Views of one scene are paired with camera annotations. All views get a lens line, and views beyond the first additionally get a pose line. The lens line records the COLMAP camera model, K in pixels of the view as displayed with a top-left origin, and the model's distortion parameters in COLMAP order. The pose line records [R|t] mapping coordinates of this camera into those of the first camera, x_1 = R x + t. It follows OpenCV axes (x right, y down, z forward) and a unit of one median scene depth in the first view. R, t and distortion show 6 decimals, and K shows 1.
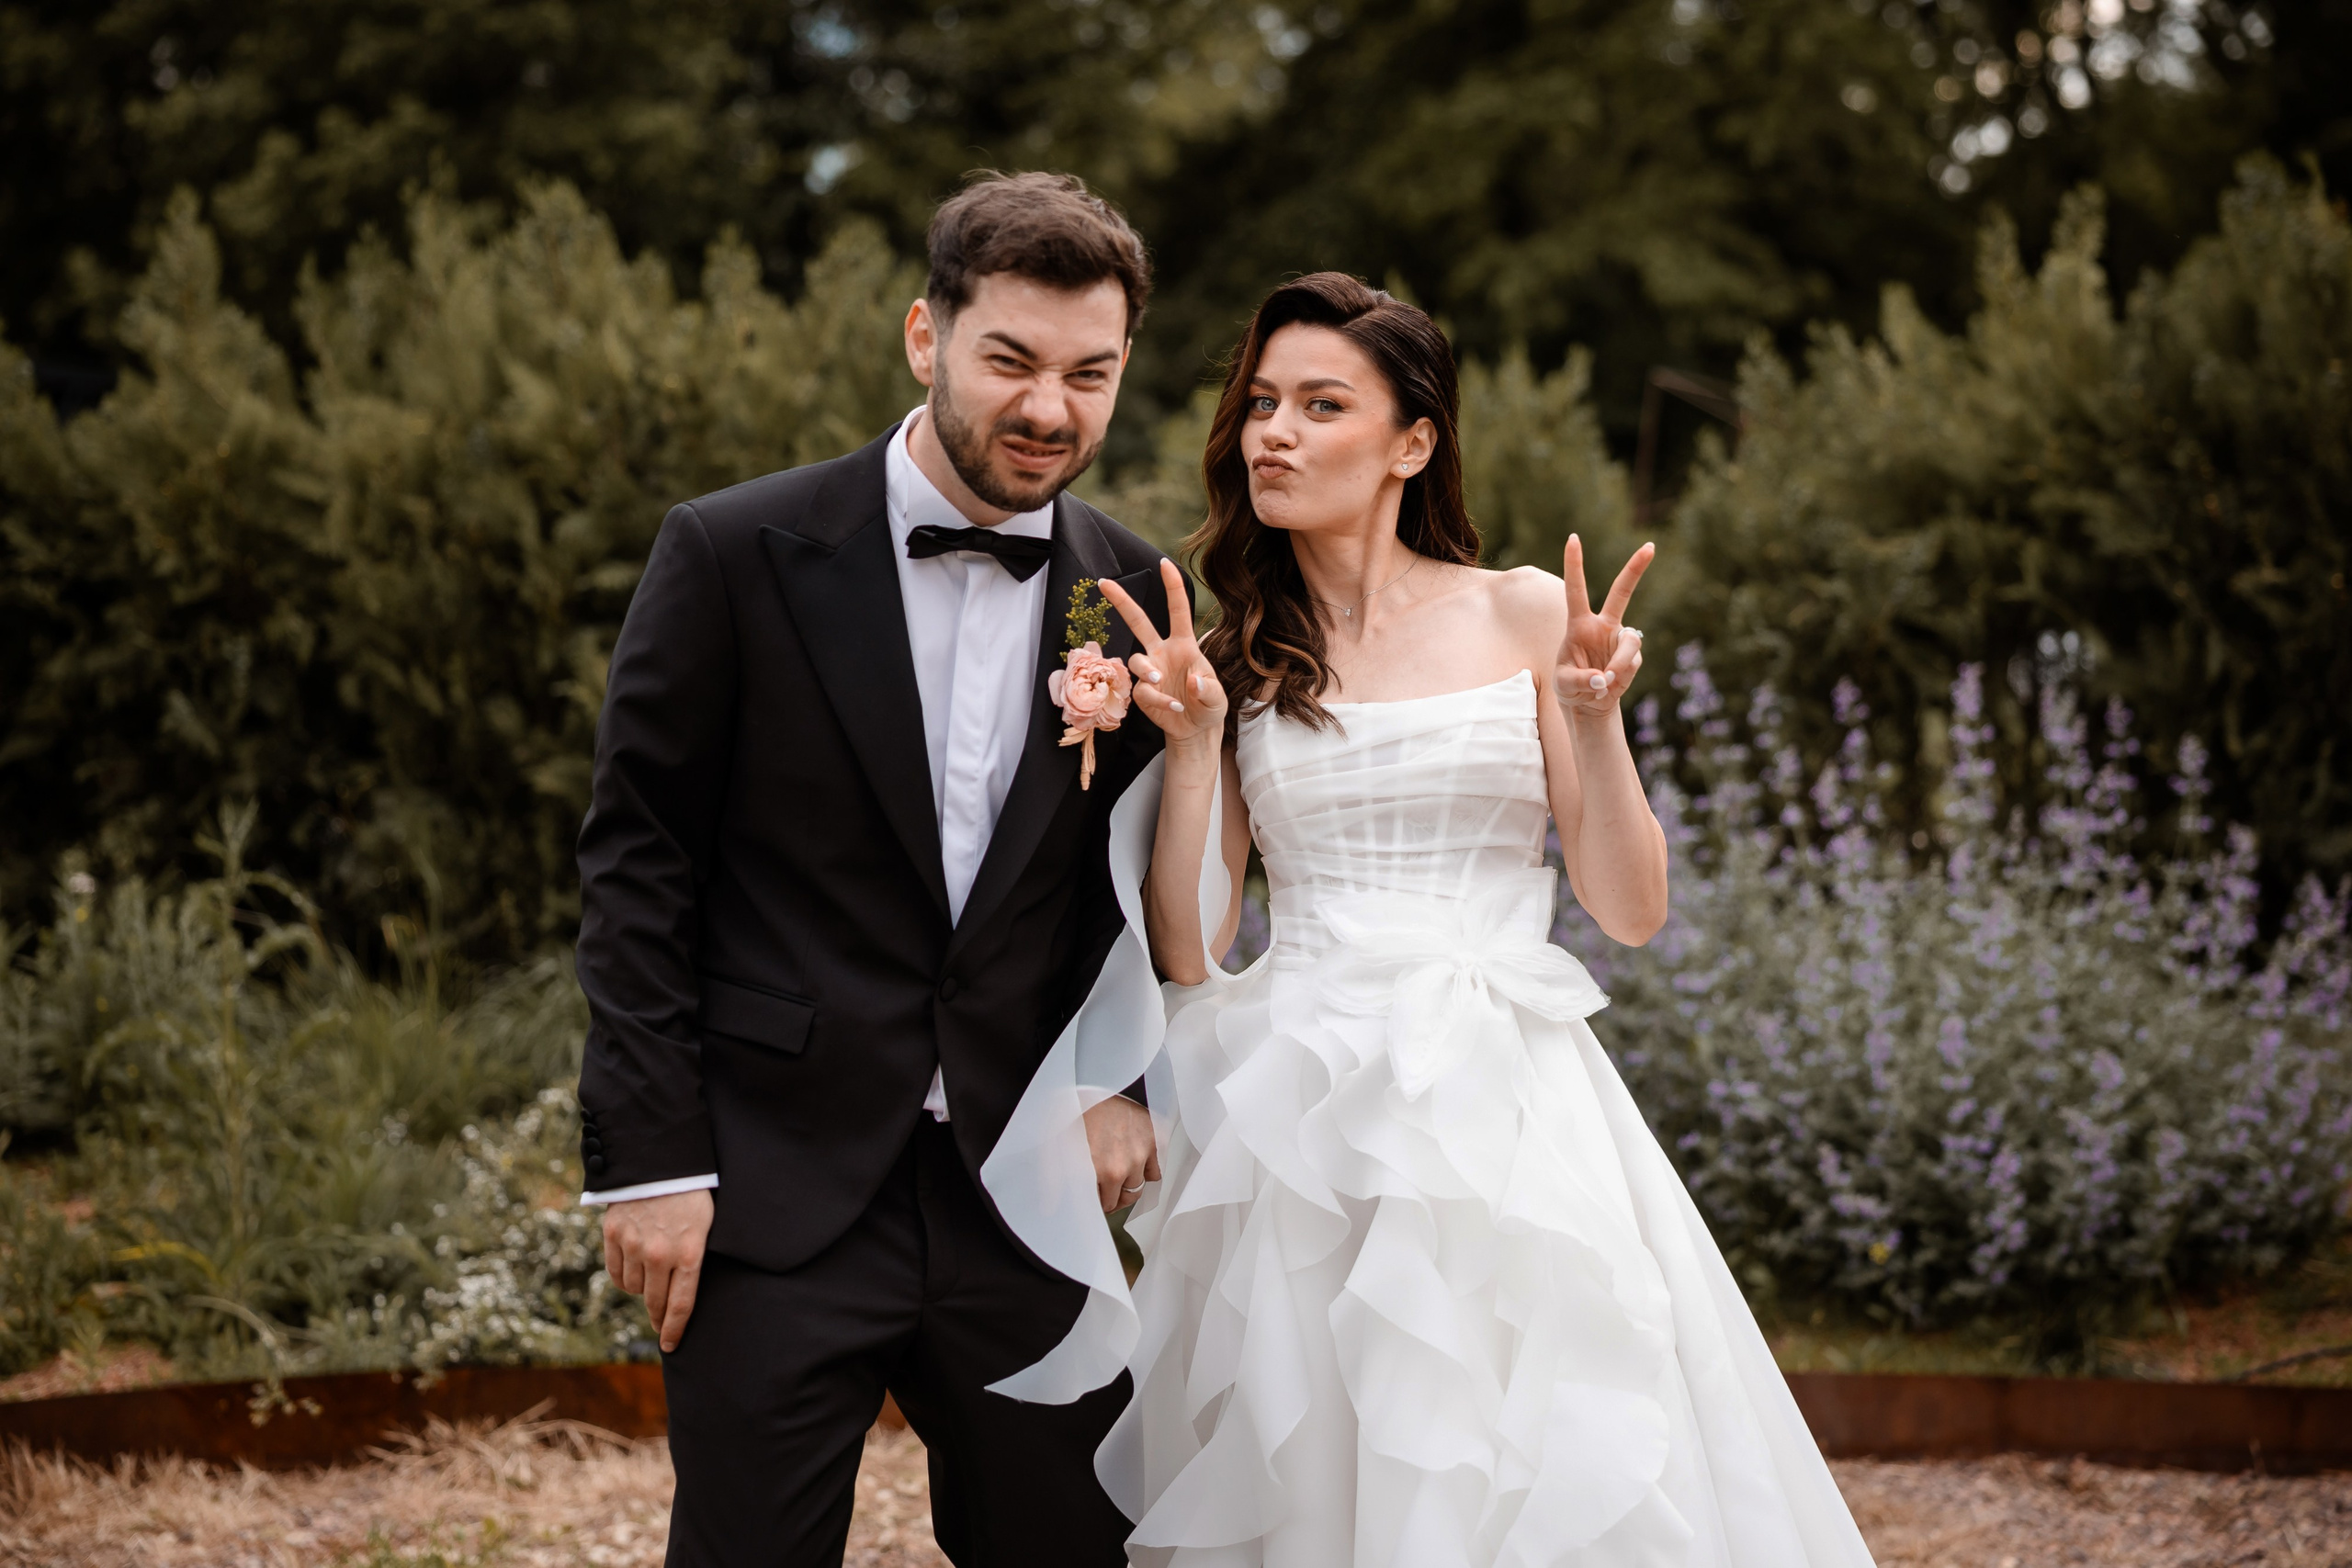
lens RADIAL K [[4224.6, 0, 1157.7], [0, 4224.6, 746.3], [0, 0, 1]] dist [0.165718, 0.000000]
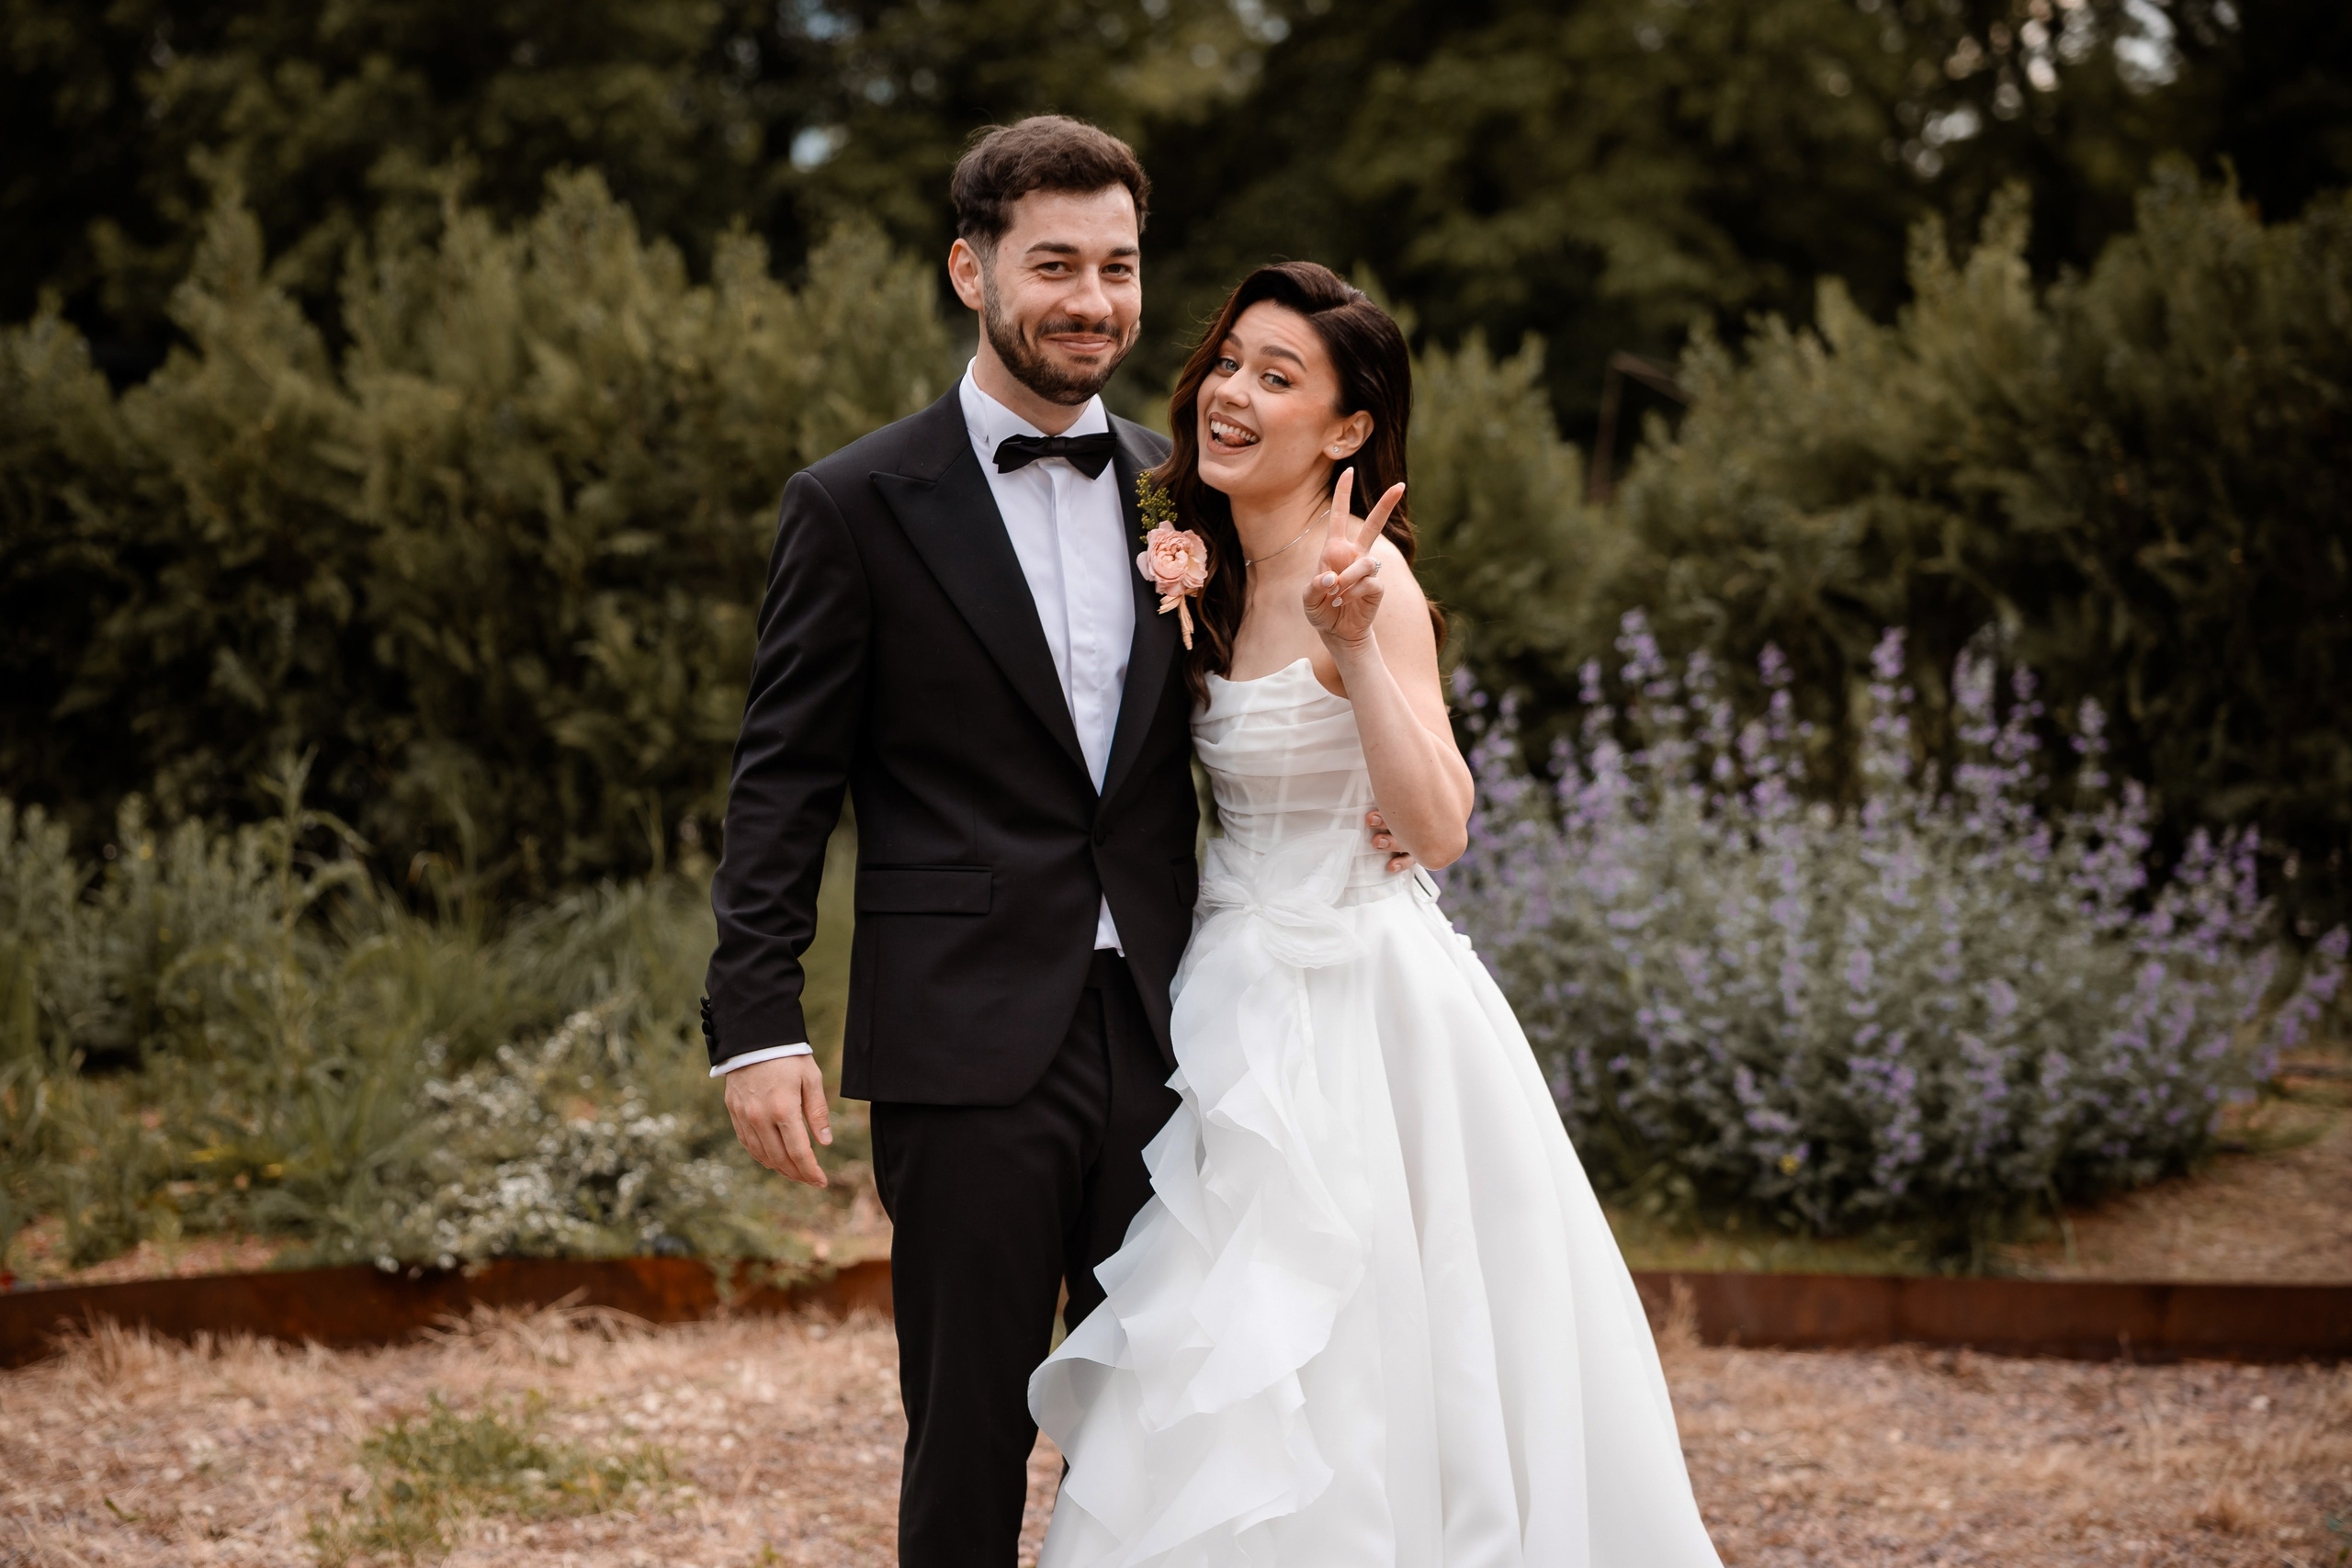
lens RADIAL K [[4357.8, 0, 1105.1], [0, 4357.8, 884.3], [0, 0, 1]] dist [0.183449, 0.000000]
pose [[0.999954, 0.006382, -0.007222, 0.000224], [-0.006136, 0.999417, 0.033577, 0.008227], [0.007432, -0.033531, 0.999410, -0.112001]]
